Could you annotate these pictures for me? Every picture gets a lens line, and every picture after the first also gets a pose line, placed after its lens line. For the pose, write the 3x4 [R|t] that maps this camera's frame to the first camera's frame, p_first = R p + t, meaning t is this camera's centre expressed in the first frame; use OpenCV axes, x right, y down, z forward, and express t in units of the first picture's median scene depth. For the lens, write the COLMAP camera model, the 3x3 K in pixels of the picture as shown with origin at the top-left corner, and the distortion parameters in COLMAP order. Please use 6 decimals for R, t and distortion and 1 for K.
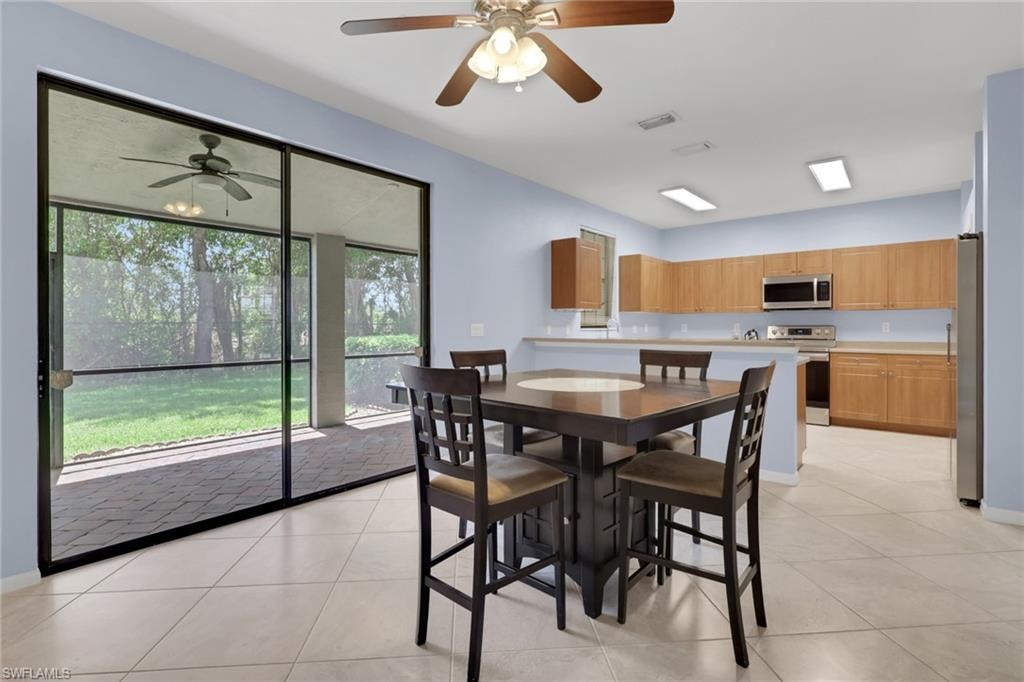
lens RADIAL K [[497.4, 0, 505.1], [0, 497.4, 325.2], [0, 0, 1]] dist [-0.016768, 0.002553]
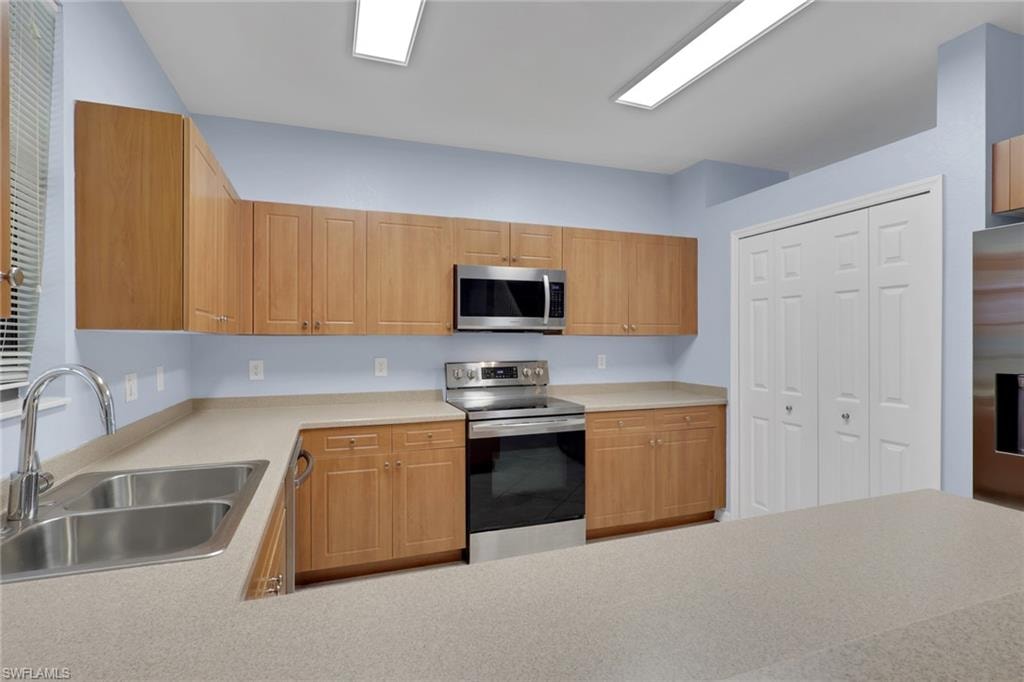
lens RADIAL K [[497.4, 0, 519.4], [0, 497.4, 346.3], [0, 0, 1]] dist [-0.016768, 0.002553]
pose [[0.486081, -0.008948, 0.873868, 0.129123], [-0.001990, 0.999934, 0.011346, -0.021996], [-0.873912, -0.007254, 0.486031, 0.715778]]
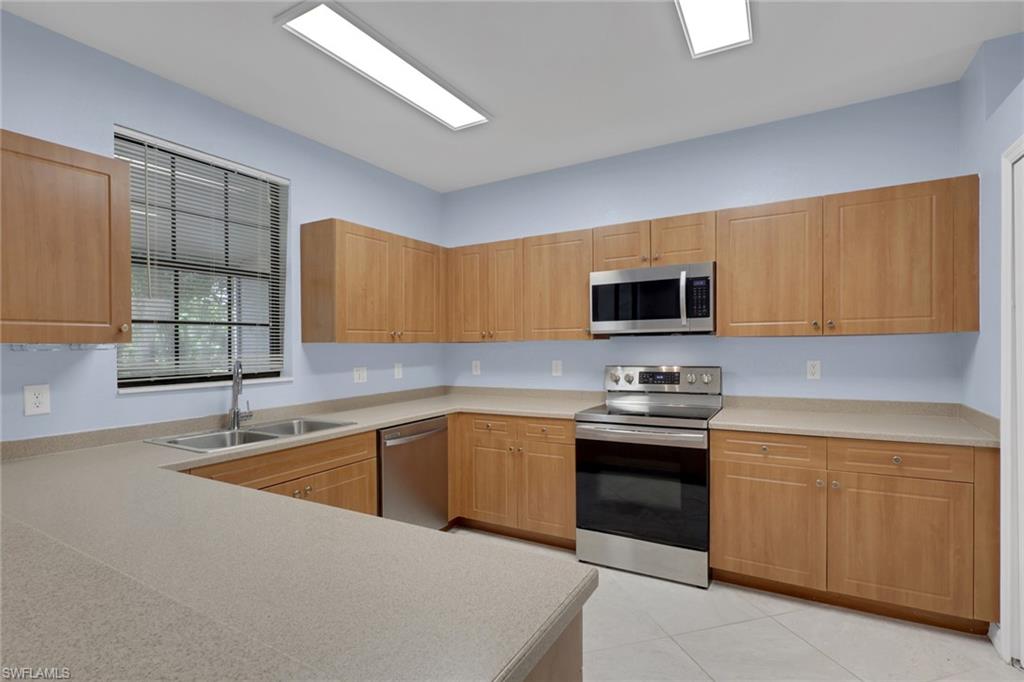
lens RADIAL K [[497.4, 0, 513.8], [0, 497.4, 348.7], [0, 0, 1]] dist [-0.016768, 0.002553]
pose [[0.984904, -0.012623, 0.172640, 0.357047], [0.011135, 0.999892, 0.009589, -0.023909], [-0.172742, -0.007522, 0.984938, 0.516286]]
